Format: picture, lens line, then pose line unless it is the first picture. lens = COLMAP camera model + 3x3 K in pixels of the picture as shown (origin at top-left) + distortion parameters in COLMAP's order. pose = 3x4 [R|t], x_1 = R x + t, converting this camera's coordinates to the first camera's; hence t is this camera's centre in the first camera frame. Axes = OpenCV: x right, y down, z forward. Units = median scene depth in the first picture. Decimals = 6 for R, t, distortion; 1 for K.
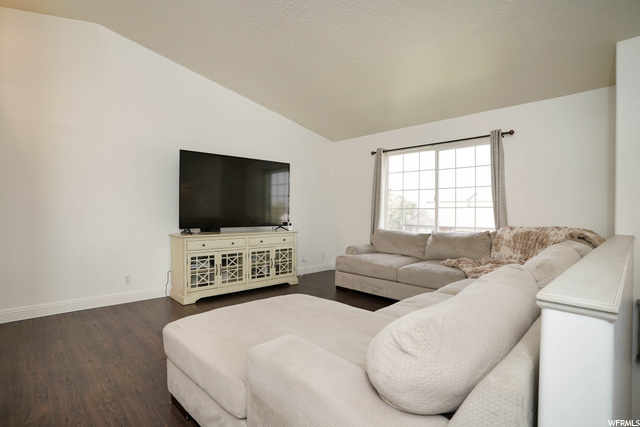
lens RADIAL K [[313.8, 0, 321.6], [0, 313.8, 205.5], [0, 0, 1]] dist [-0.060883, 0.029057]
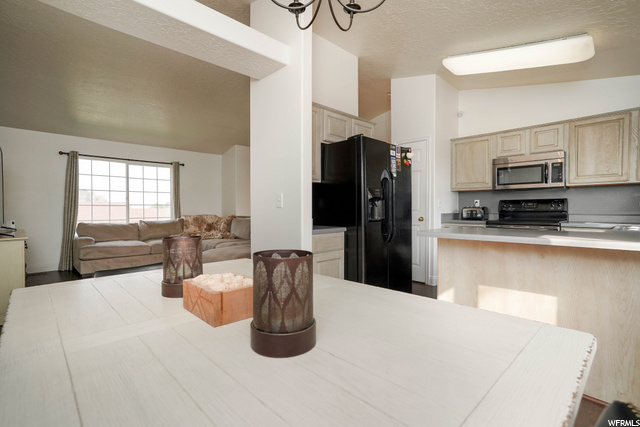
lens RADIAL K [[301.9, 0, 318.0], [0, 301.9, 208.2], [0, 0, 1]] dist [0.018795, 0.000296]
pose [[0.005559, -0.013832, 0.999889, -0.993897], [-0.020732, 0.999688, 0.013945, -0.015290], [-0.999770, -0.020807, 0.005271, 0.138860]]
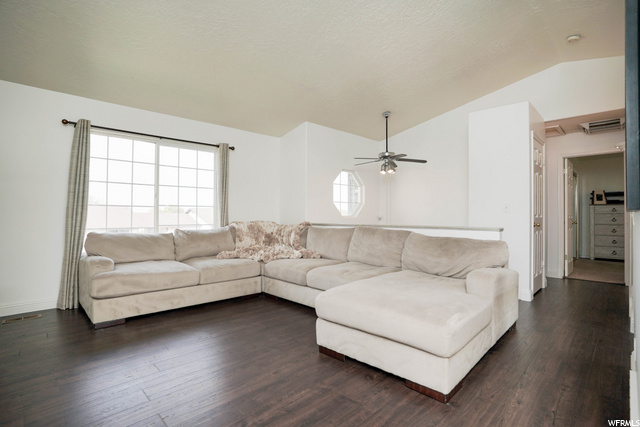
lens RADIAL K [[313.8, 0, 321.6], [0, 313.8, 205.5], [0, 0, 1]] dist [-0.060883, 0.029057]
pose [[-0.004550, 0.010564, 0.999934, -0.558286], [-0.025937, 0.999607, -0.010679, 0.003792], [-0.999653, -0.025984, -0.004274, 0.513186]]
